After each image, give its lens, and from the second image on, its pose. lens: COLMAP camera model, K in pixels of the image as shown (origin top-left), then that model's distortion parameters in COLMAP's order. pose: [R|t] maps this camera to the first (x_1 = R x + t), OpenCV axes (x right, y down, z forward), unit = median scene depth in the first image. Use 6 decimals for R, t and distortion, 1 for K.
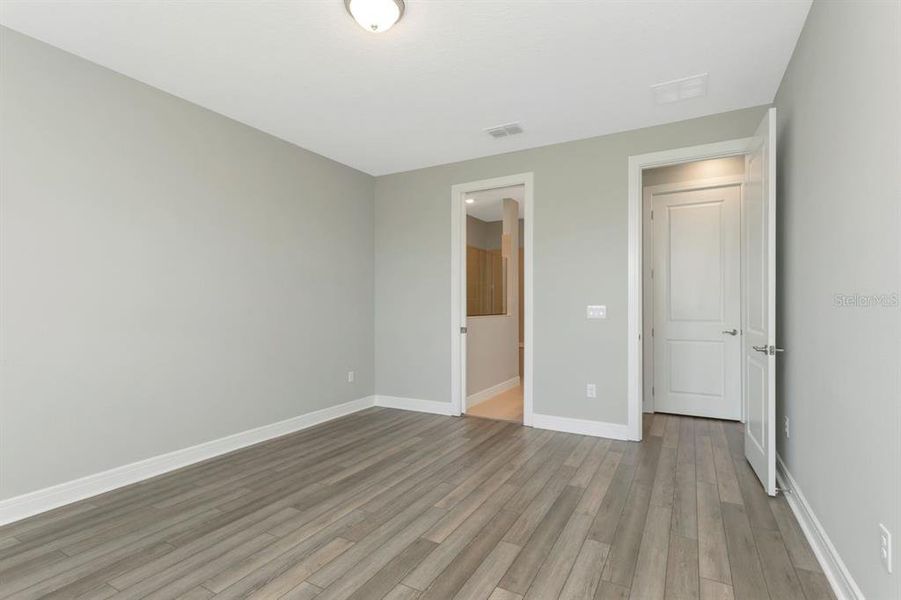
lens RADIAL K [[434.1, 0, 443.3], [0, 434.1, 299.7], [0, 0, 1]] dist [0.000040, 0.000557]
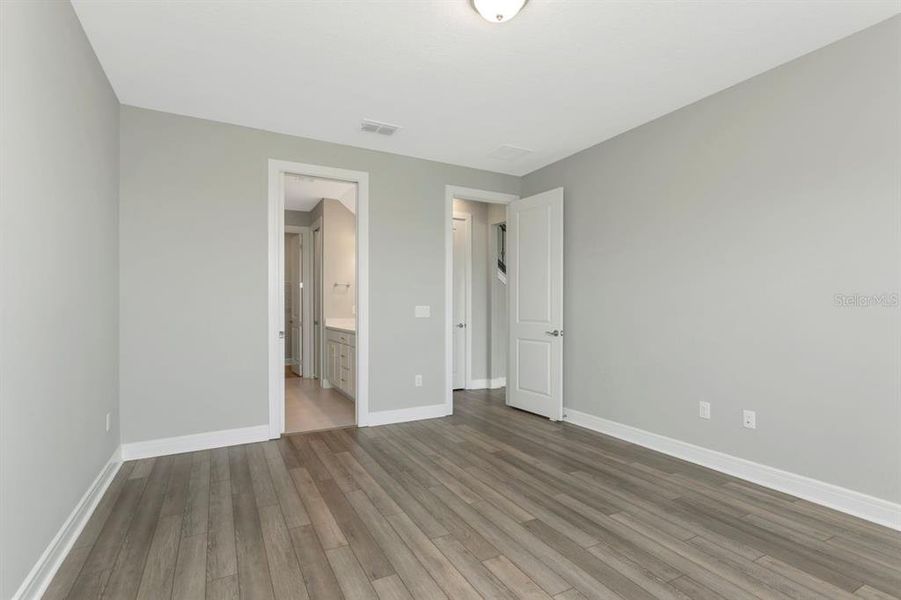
lens RADIAL K [[434.1, 0, 447.7], [0, 434.1, 306.3], [0, 0, 1]] dist [0.000040, 0.000557]
pose [[0.531406, -0.000038, 0.847117, -0.695048], [-0.010950, 0.999916, 0.006913, 0.006112], [-0.847046, -0.012950, 0.531362, 0.390612]]
